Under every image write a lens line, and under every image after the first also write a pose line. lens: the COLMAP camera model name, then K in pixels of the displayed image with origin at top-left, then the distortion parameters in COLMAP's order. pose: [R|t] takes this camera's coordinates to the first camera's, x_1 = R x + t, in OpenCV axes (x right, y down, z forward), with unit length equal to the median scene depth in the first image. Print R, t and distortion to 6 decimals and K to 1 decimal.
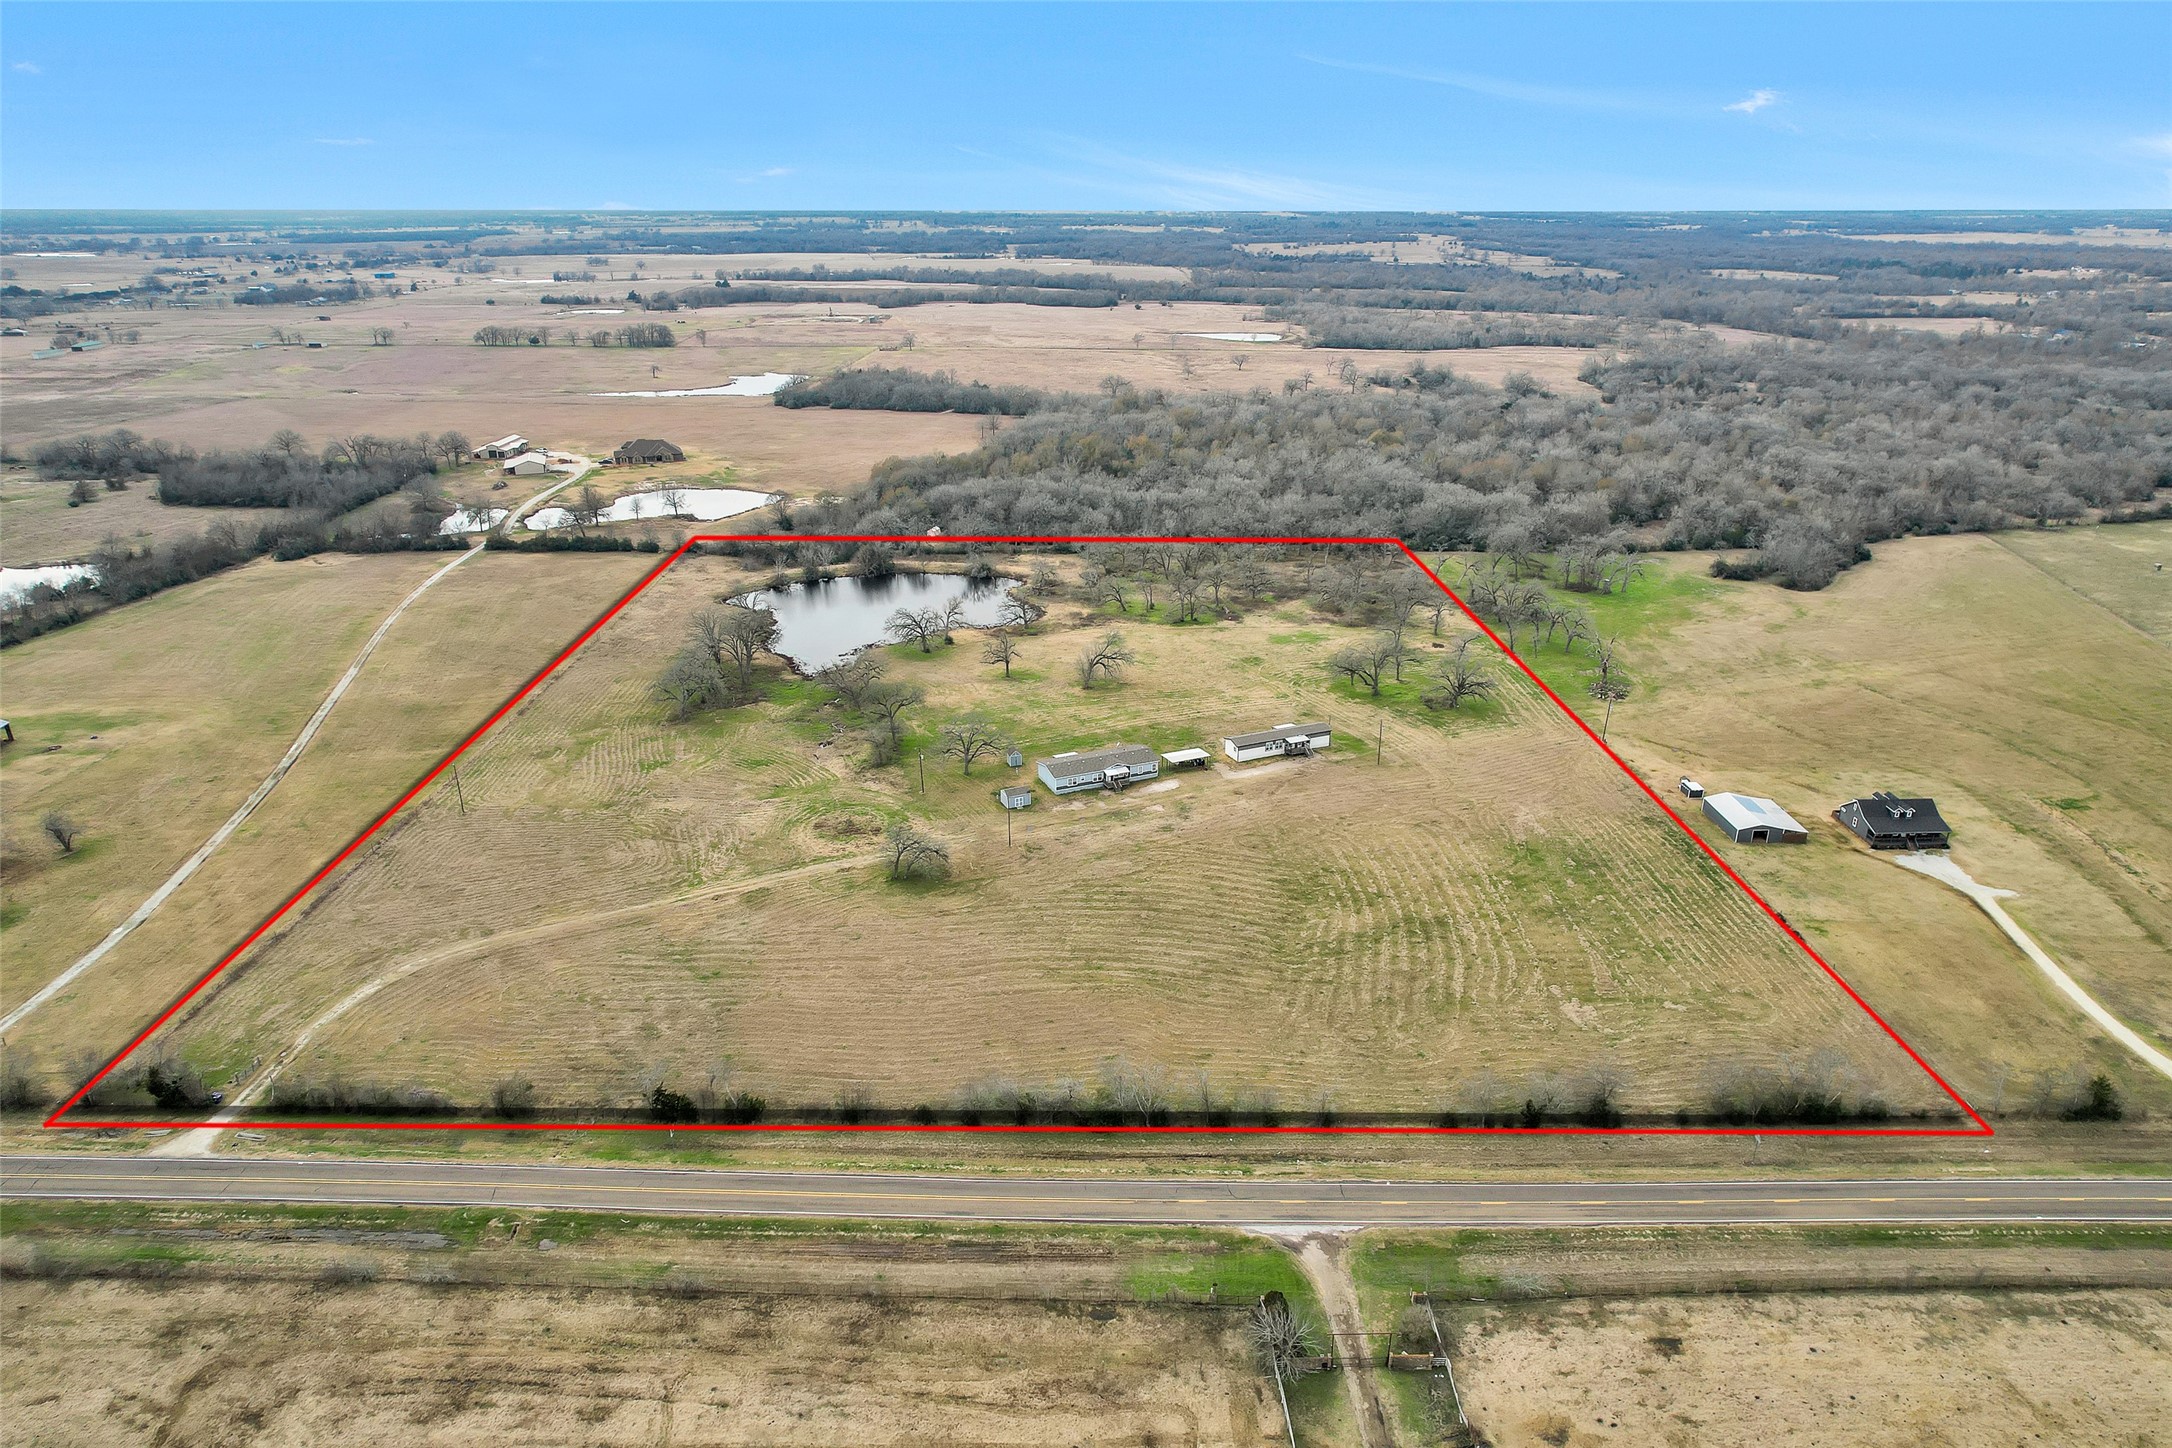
lens RADIAL K [[1420.8, 0, 1086.0], [0, 1420.8, 724.0], [0, 0, 1]] dist [-0.002566, 0.002116]
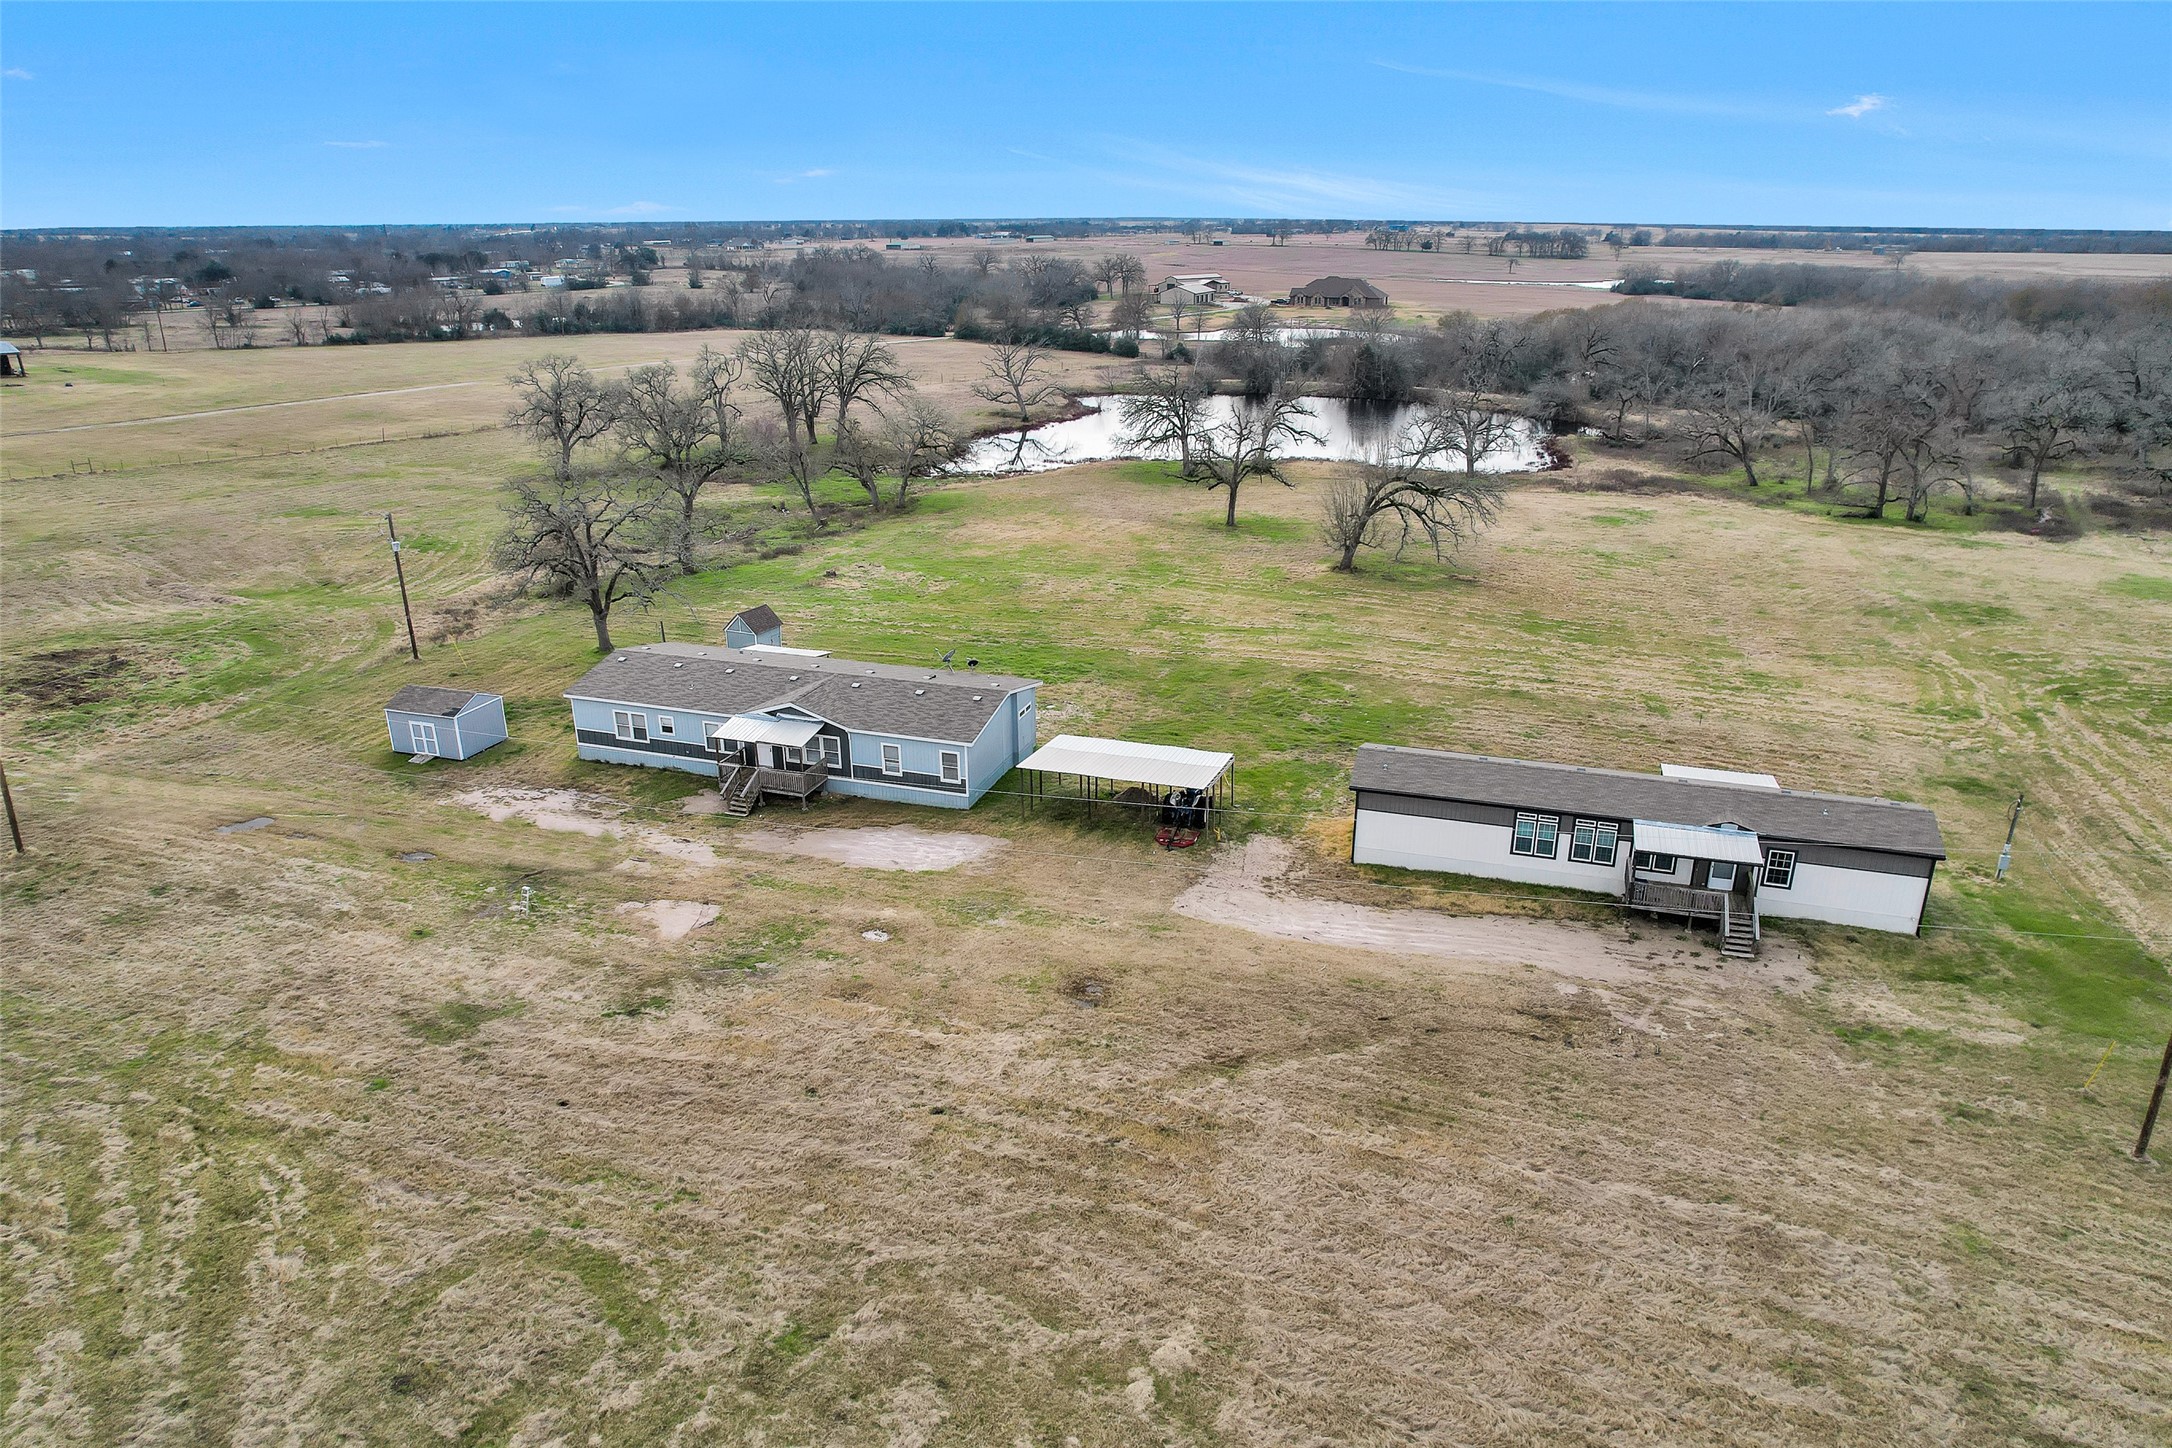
lens RADIAL K [[1420.8, 0, 1086.0], [0, 1420.8, 724.0], [0, 0, 1]] dist [-0.002566, 0.002116]
pose [[0.752994, 0.231201, -0.616073, 0.198755], [-0.239363, 0.968342, 0.070840, 0.001682], [0.612947, 0.094123, 0.784497, 0.798862]]
